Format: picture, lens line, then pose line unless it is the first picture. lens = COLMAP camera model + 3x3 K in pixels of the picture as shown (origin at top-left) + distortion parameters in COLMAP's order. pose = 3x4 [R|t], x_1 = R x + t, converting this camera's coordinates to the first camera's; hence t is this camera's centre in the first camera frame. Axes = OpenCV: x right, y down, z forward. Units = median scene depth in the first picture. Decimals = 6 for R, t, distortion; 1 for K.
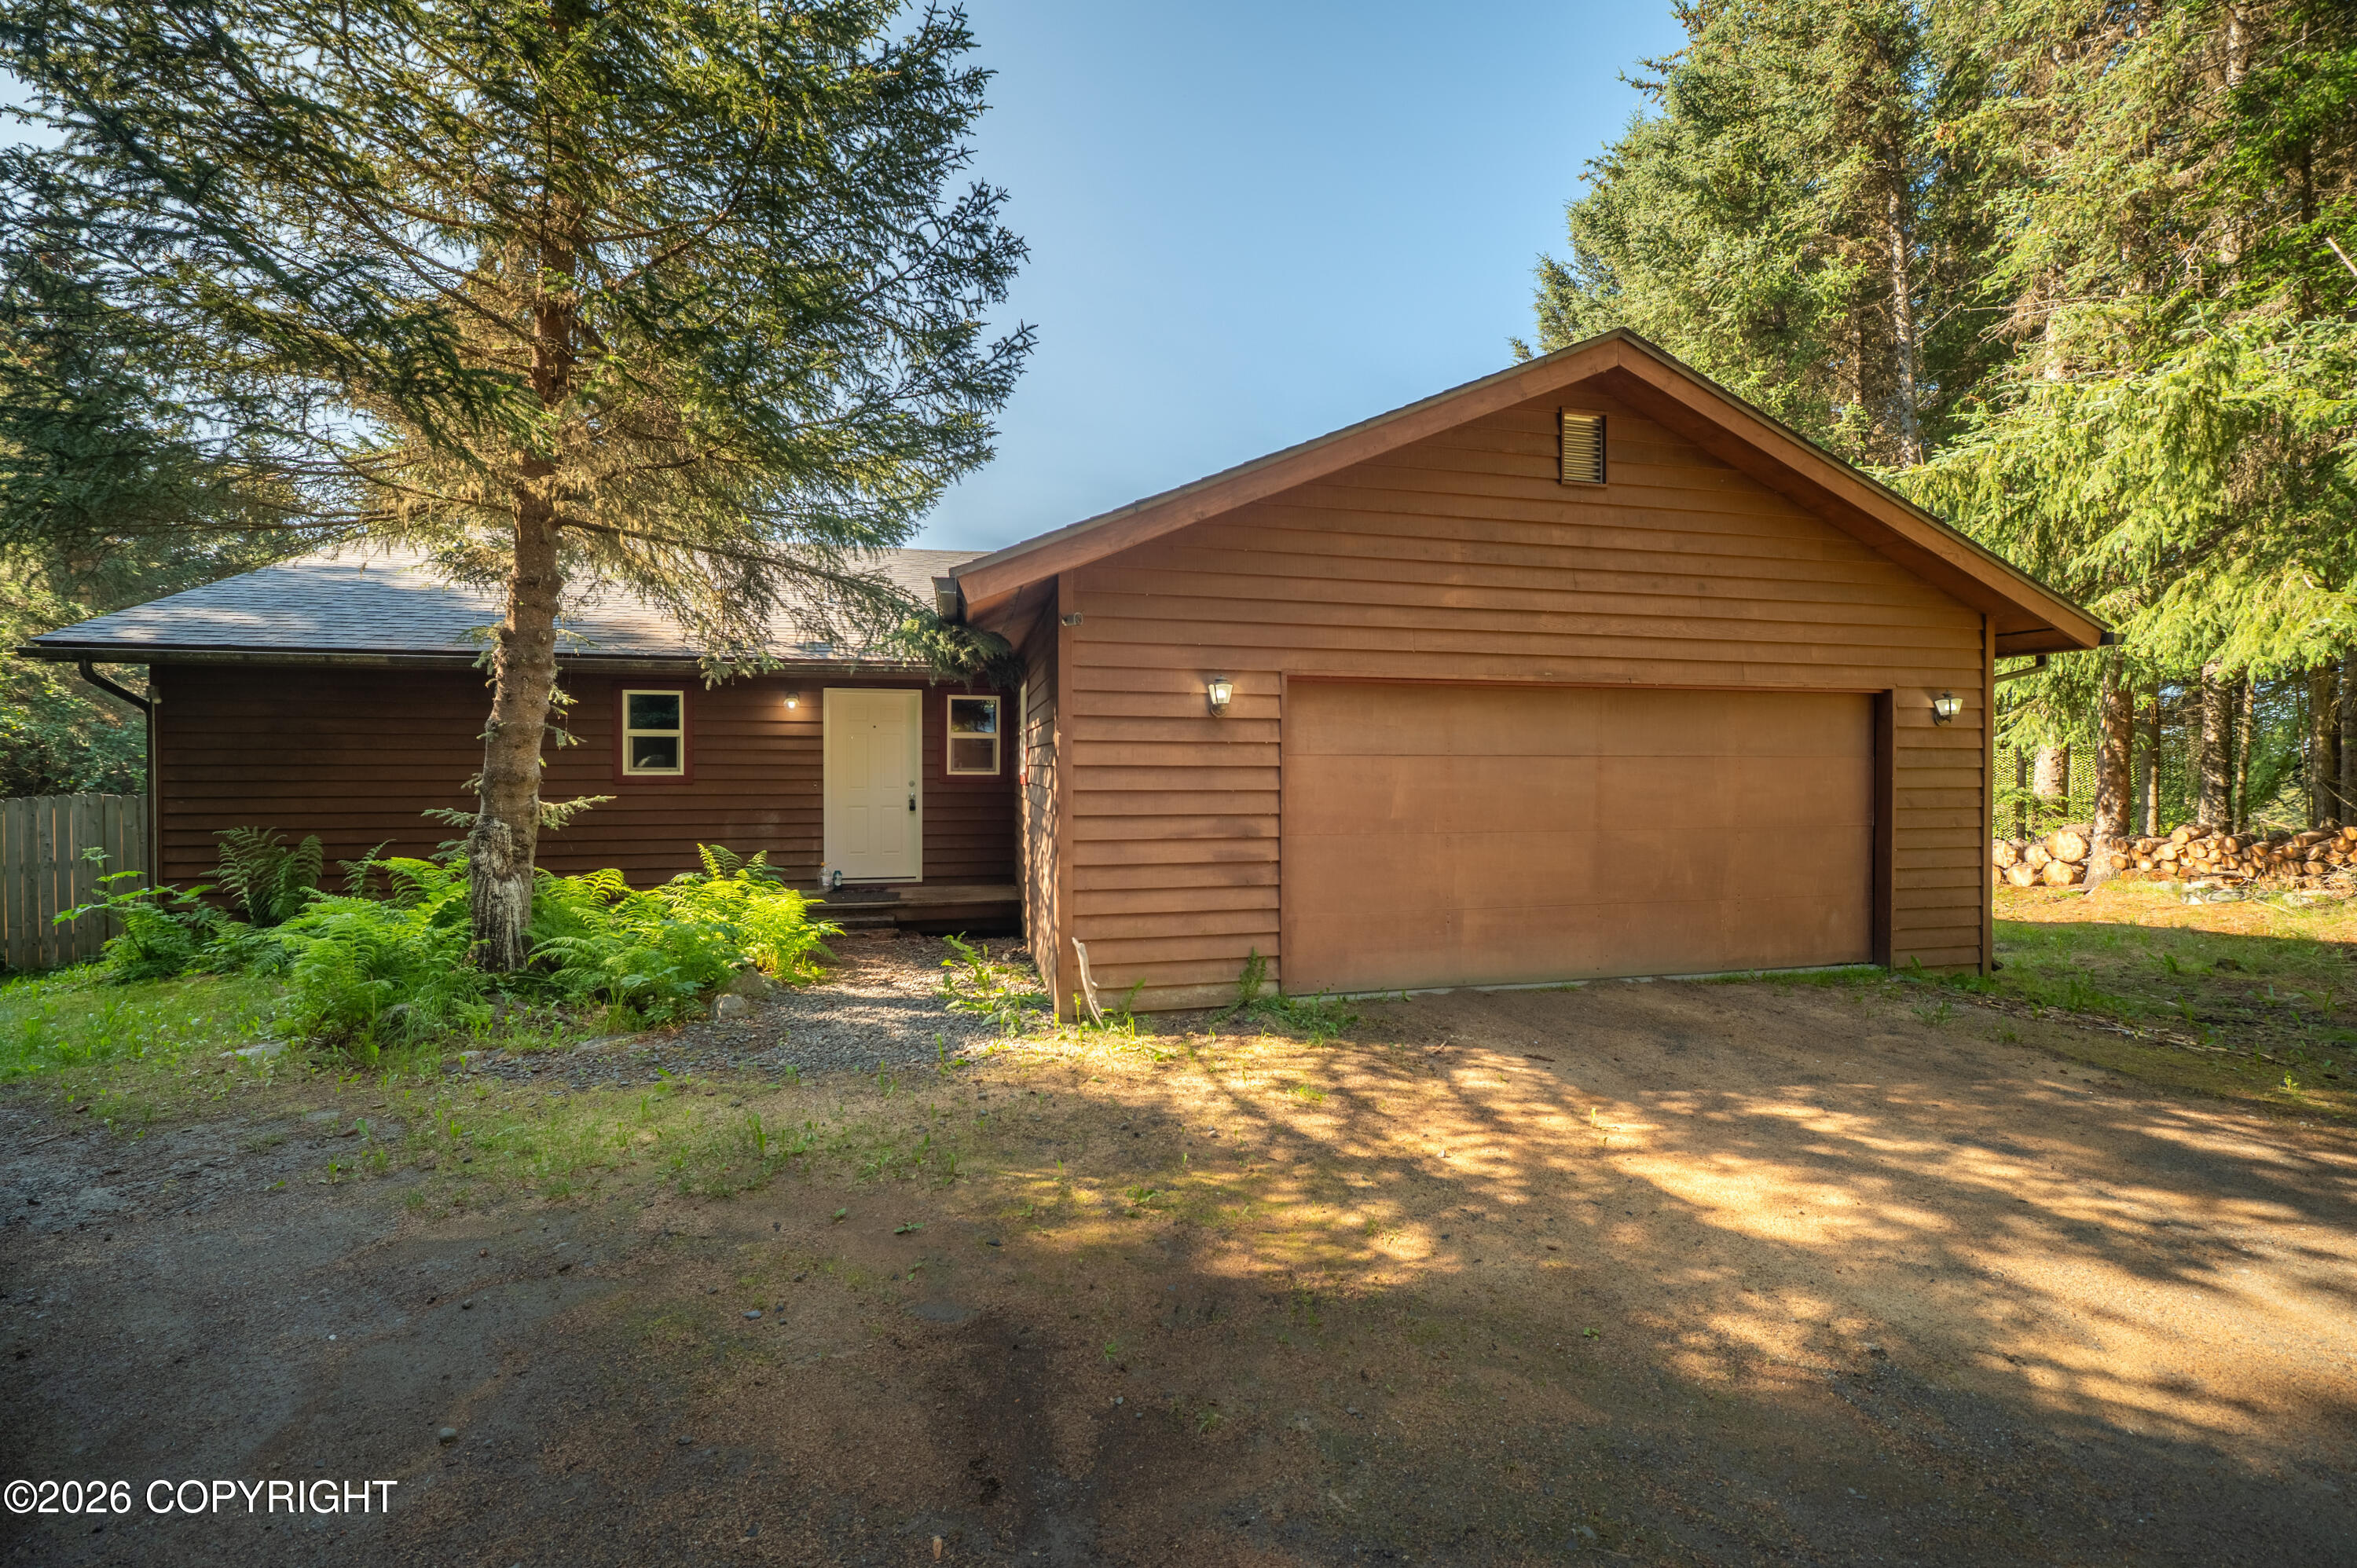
lens RADIAL K [[949.3, 0, 1173.9], [0, 949.3, 775.9], [0, 0, 1]] dist [-0.002641, -0.000556]
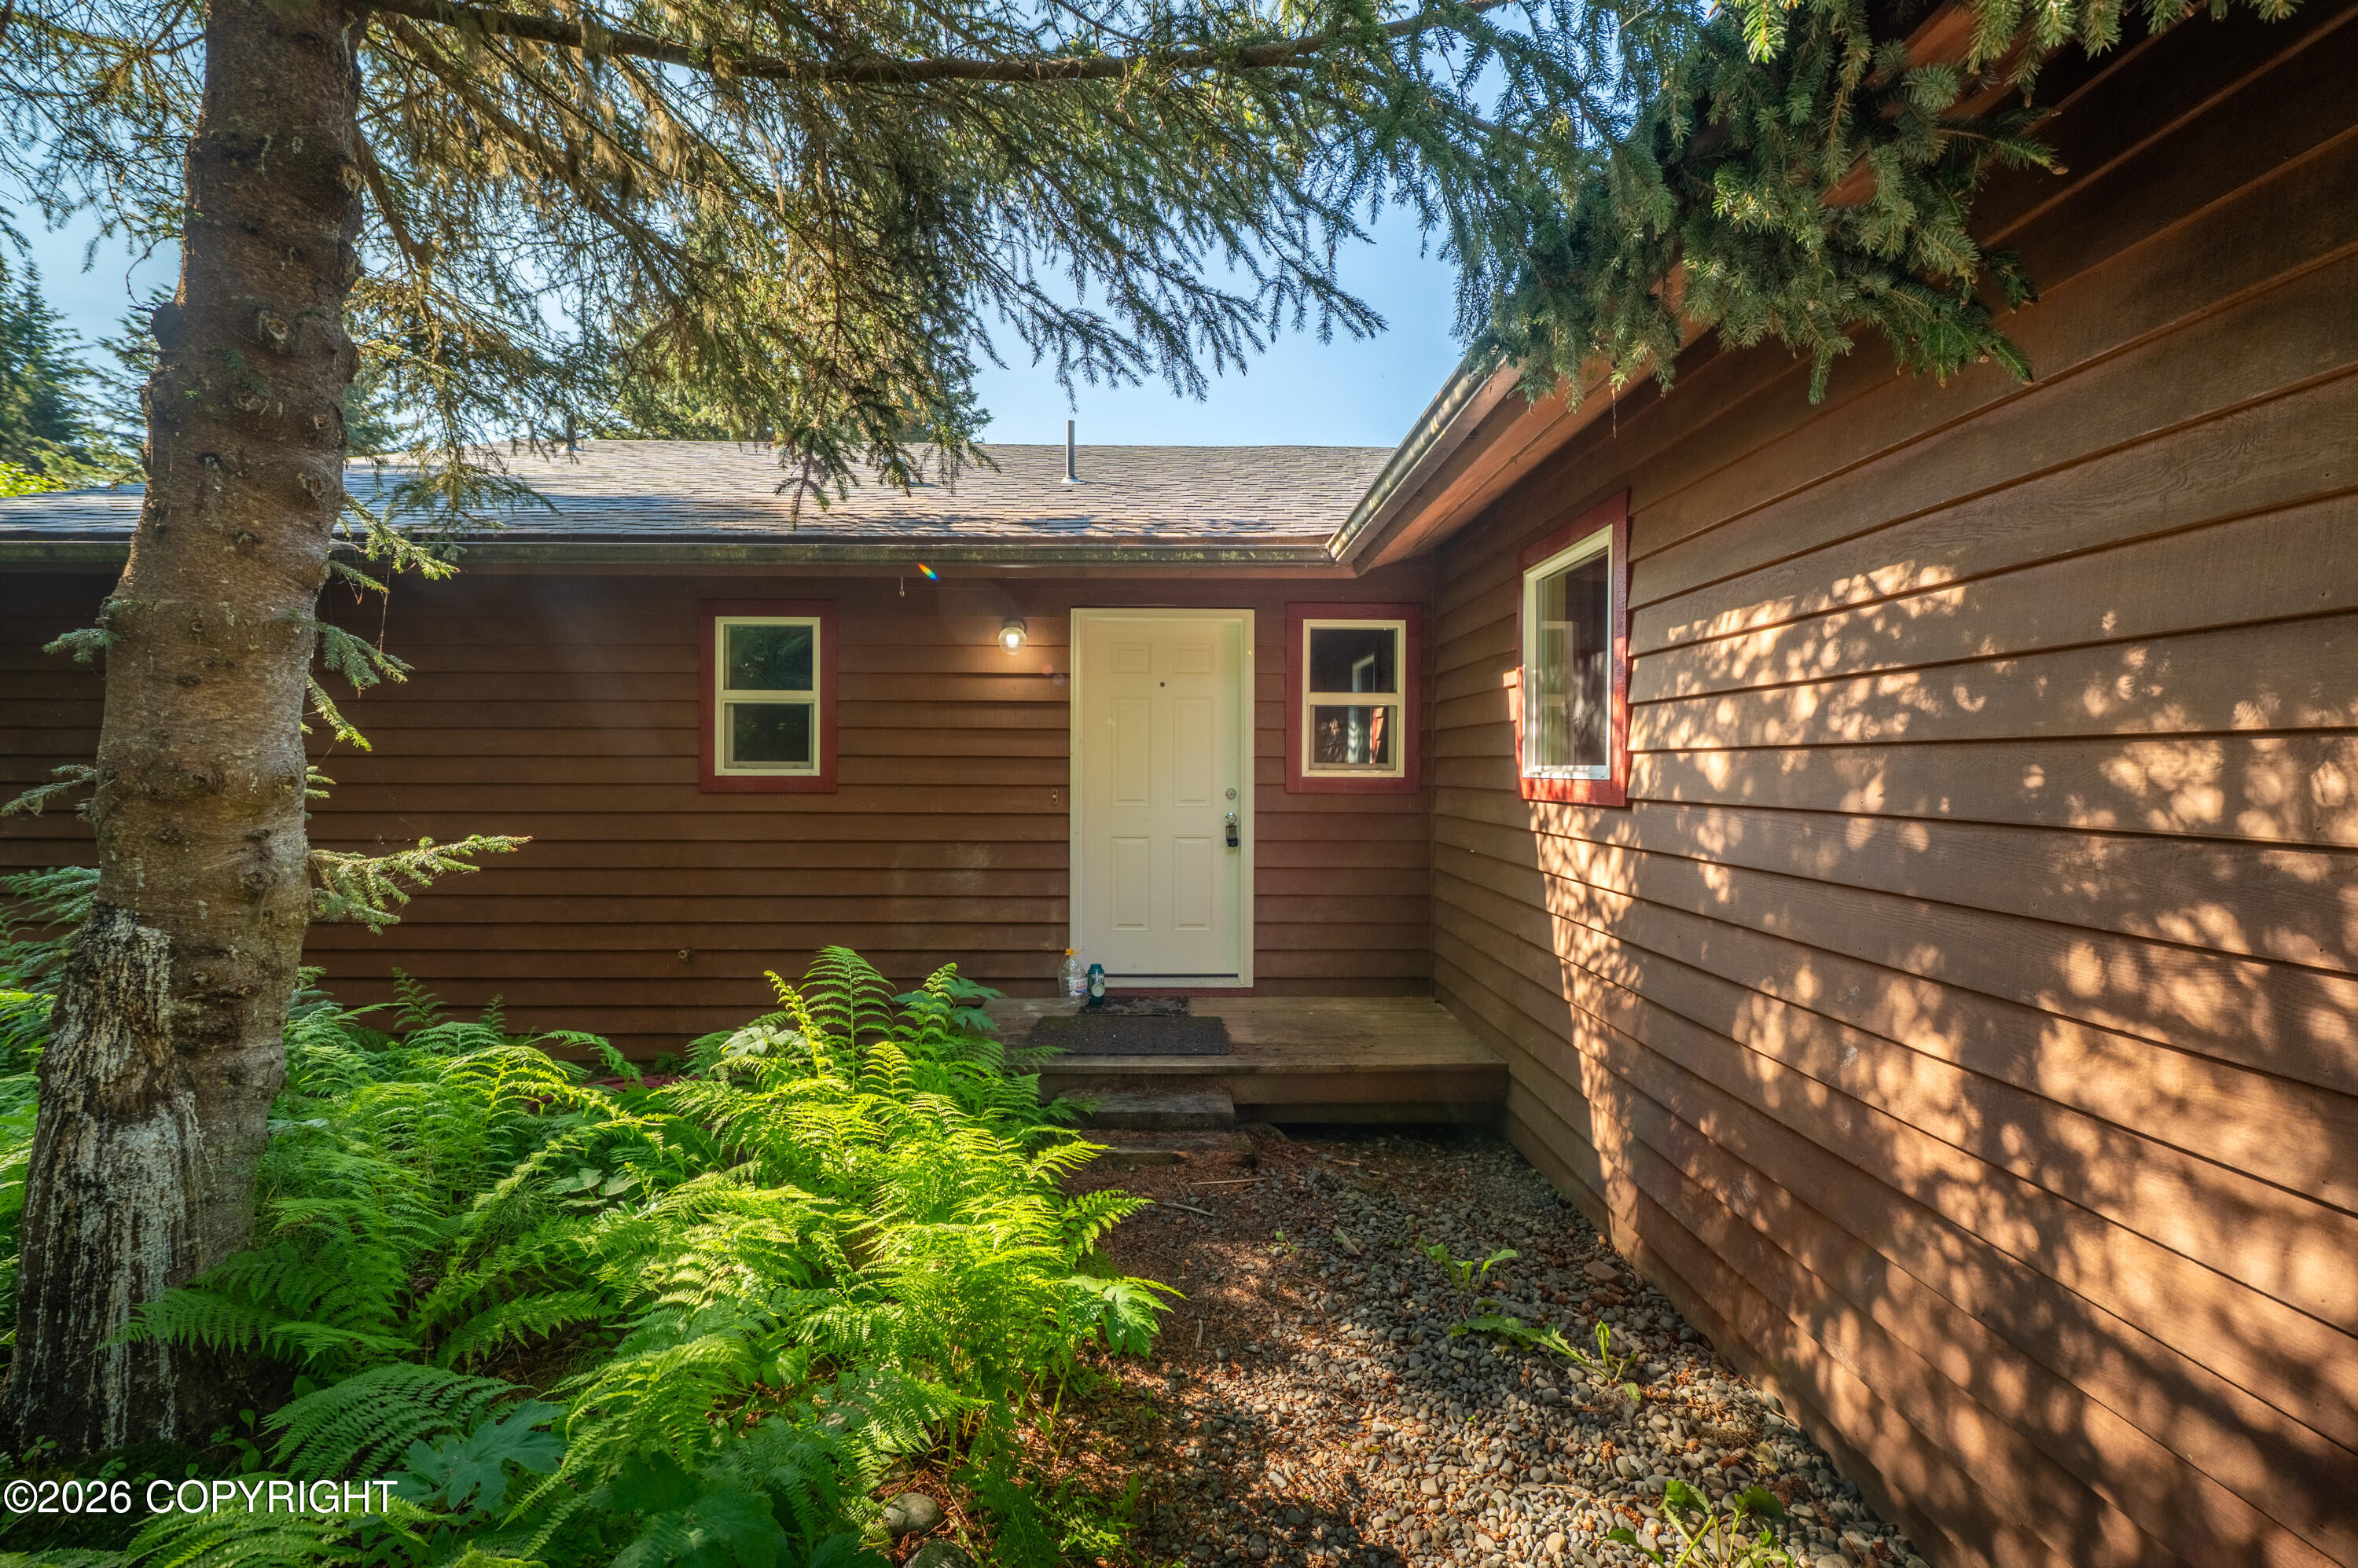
lens RADIAL K [[949.8, 0, 1180.2], [0, 949.8, 780.2], [0, 0, 1]] dist [-0.002641, -0.000556]
pose [[0.980150, 0.005009, -0.198195, -0.212975], [-0.004721, 0.999987, 0.001926, -0.000270], [0.198202, -0.000952, 0.980161, 0.517432]]
